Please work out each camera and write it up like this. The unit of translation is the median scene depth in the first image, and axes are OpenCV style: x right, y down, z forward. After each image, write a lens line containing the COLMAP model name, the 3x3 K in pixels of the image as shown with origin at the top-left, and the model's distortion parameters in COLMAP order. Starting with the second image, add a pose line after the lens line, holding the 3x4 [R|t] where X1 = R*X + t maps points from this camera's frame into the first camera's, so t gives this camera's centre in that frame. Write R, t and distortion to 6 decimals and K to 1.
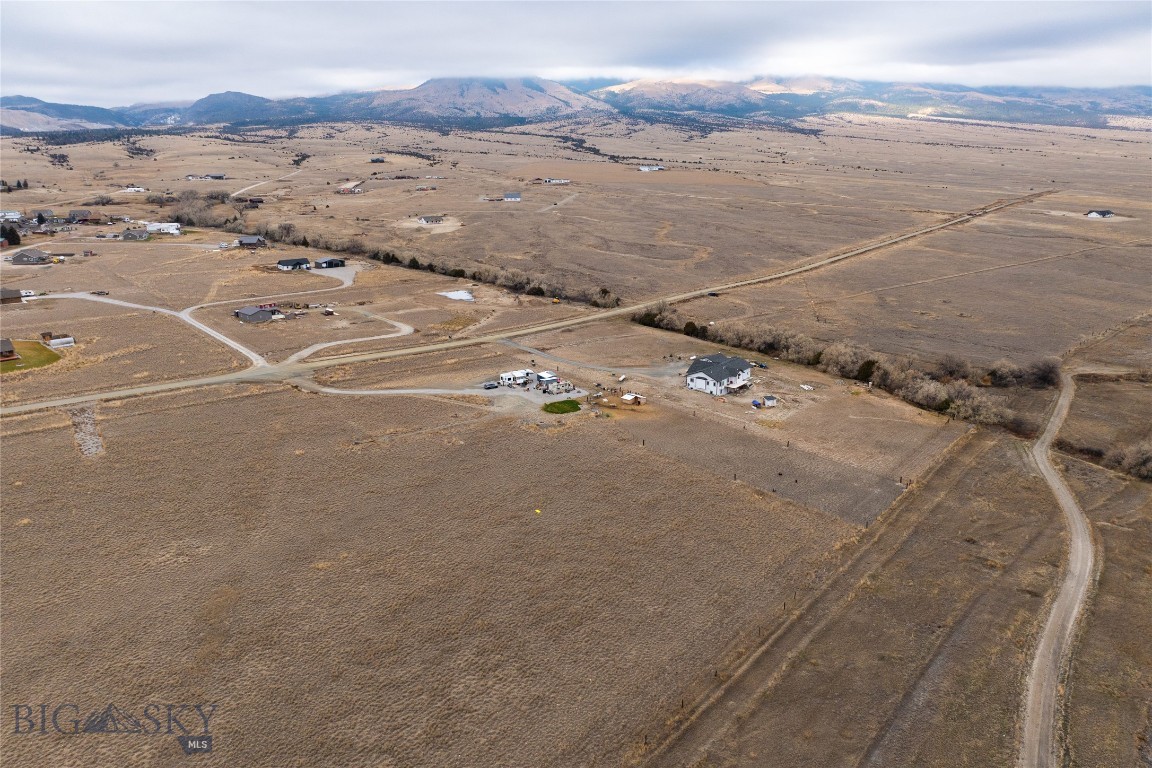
lens RADIAL K [[854.6, 0, 576.0], [0, 854.6, 384.0], [0, 0, 1]] dist [-0.058767, 0.041172]
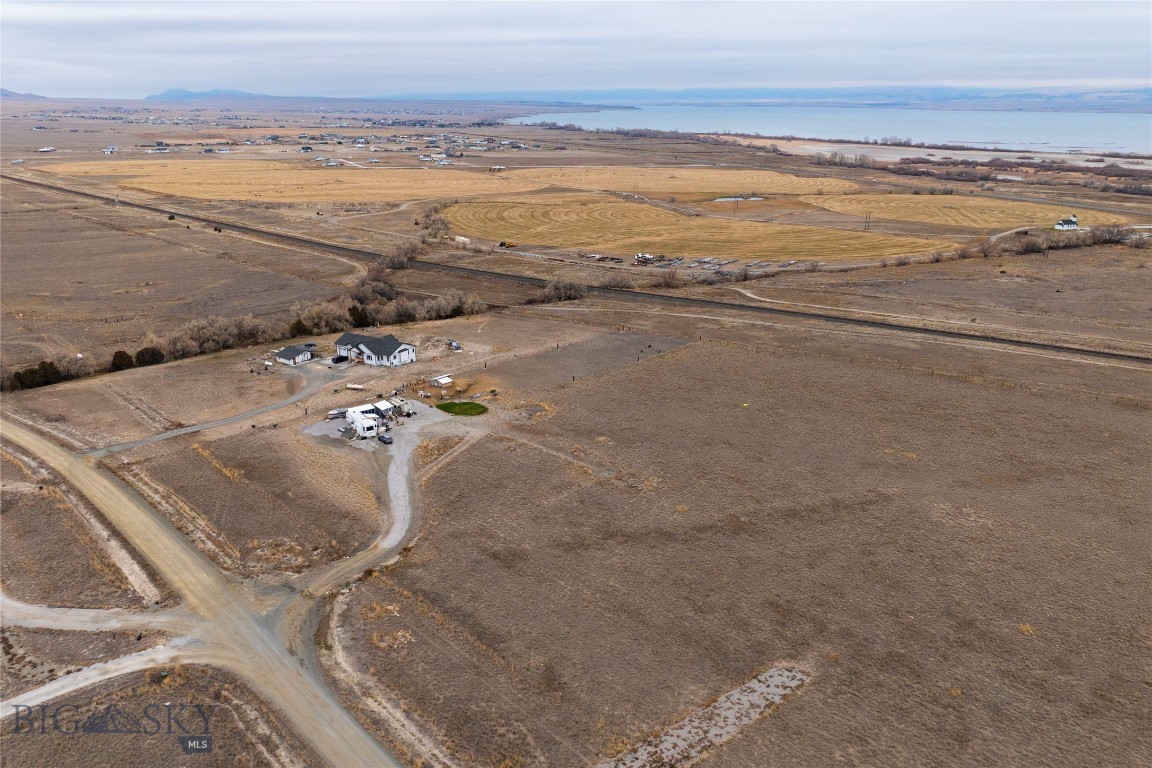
lens RADIAL K [[852.1, 0, 590.3], [0, 852.1, 366.6], [0, 0, 1]] dist [-0.039504, -0.004091]
pose [[-0.125408, -0.289619, 0.948891, -0.505022], [0.271854, 0.909802, 0.313617, -0.148781], [-0.954132, 0.297290, -0.035363, 0.544200]]
